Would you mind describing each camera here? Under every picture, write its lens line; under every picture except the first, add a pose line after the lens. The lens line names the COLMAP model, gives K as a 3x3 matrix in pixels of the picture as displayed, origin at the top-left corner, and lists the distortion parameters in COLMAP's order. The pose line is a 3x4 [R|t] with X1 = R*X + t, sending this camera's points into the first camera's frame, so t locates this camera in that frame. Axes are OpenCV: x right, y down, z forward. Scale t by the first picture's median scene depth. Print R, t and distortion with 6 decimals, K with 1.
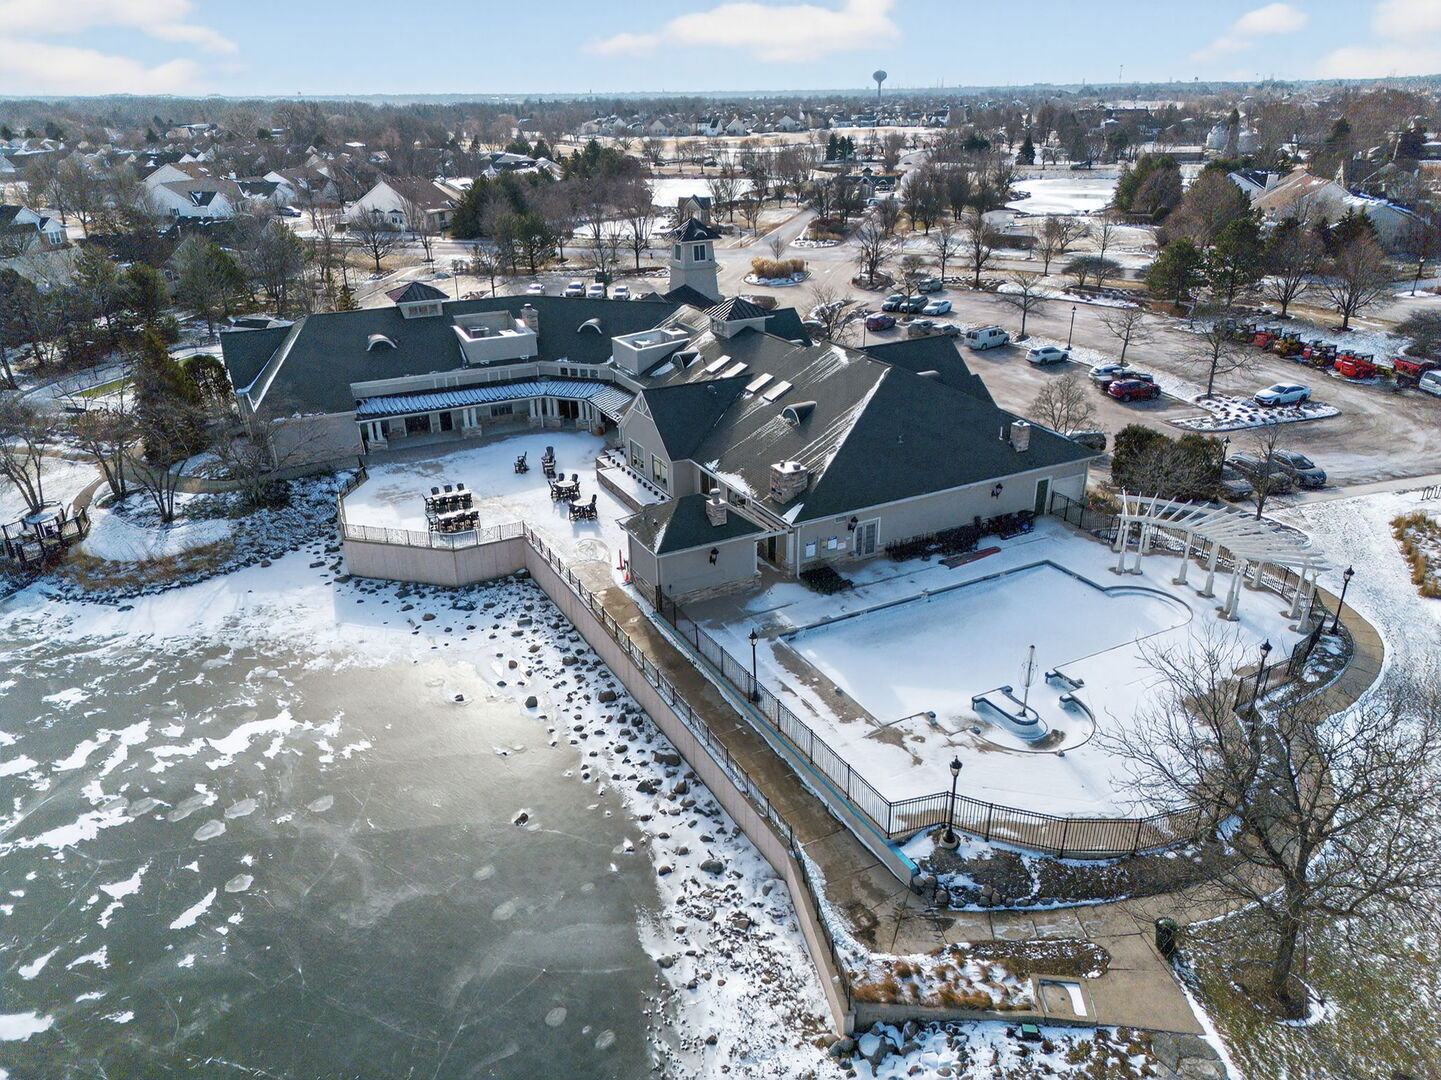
lens RADIAL K [[978.6, 0, 720.5], [0, 978.6, 540.0], [0, 0, 1]] dist [0.193027, -0.276026]
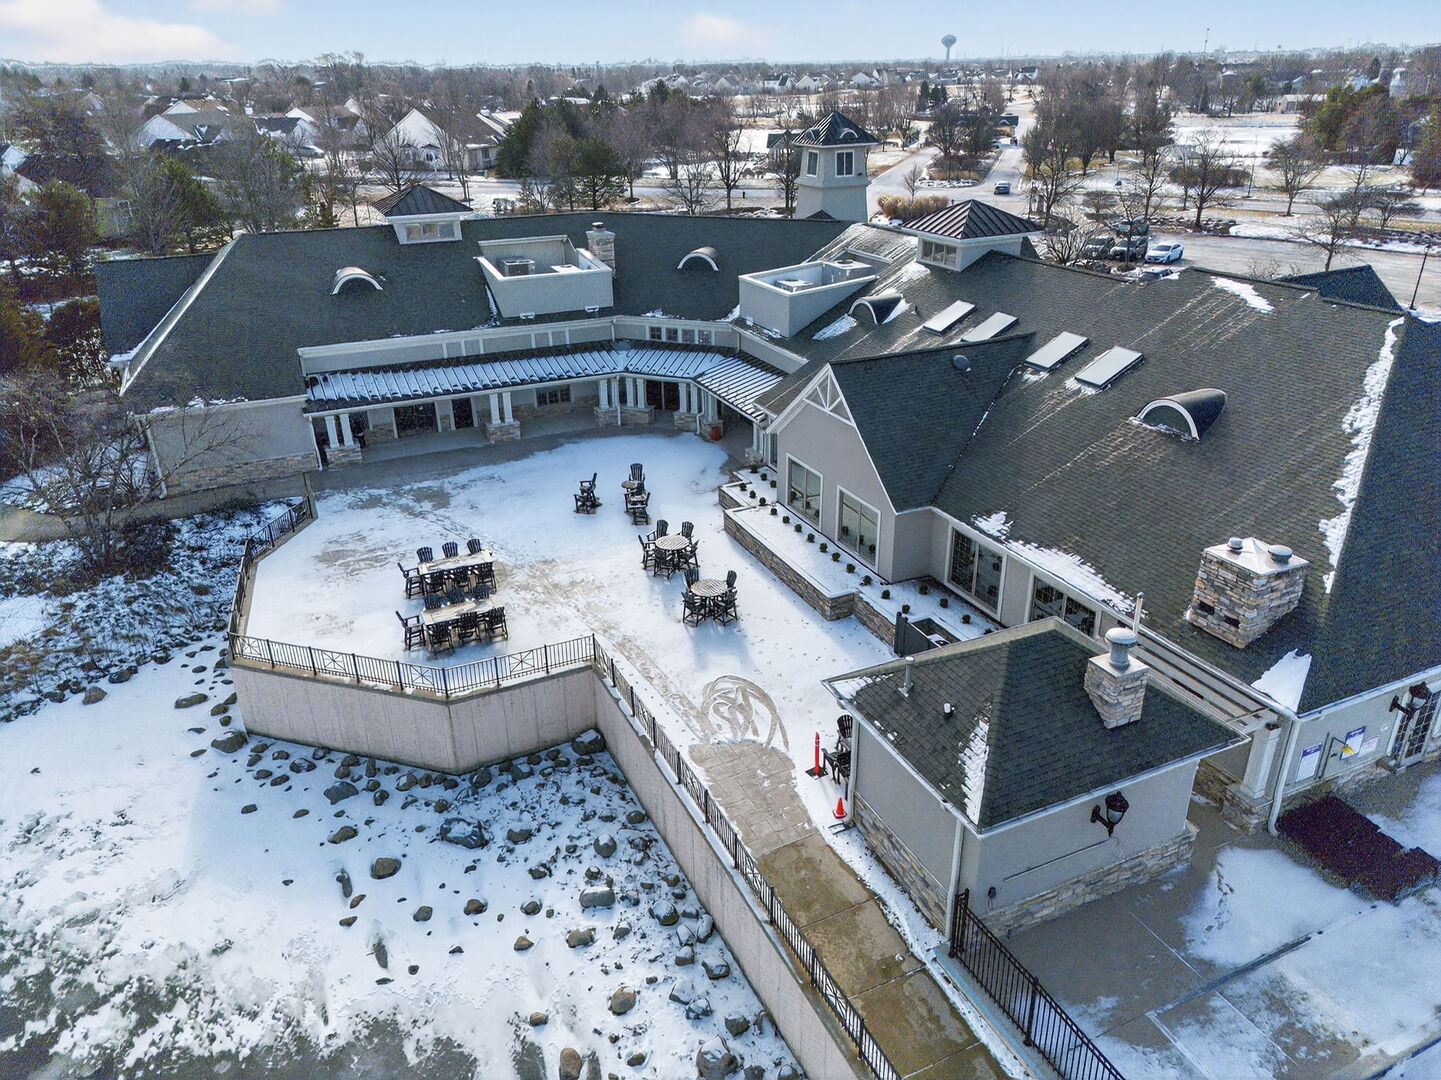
lens RADIAL K [[971.0, 0, 720.5], [0, 971.0, 540.0], [0, 0, 1]] dist [0.118067, -0.078449]
pose [[0.998824, 0.021868, -0.043267, -0.105967], [-0.020833, 0.999489, 0.024230, -0.069484], [0.043775, -0.023300, 0.998770, 0.471442]]
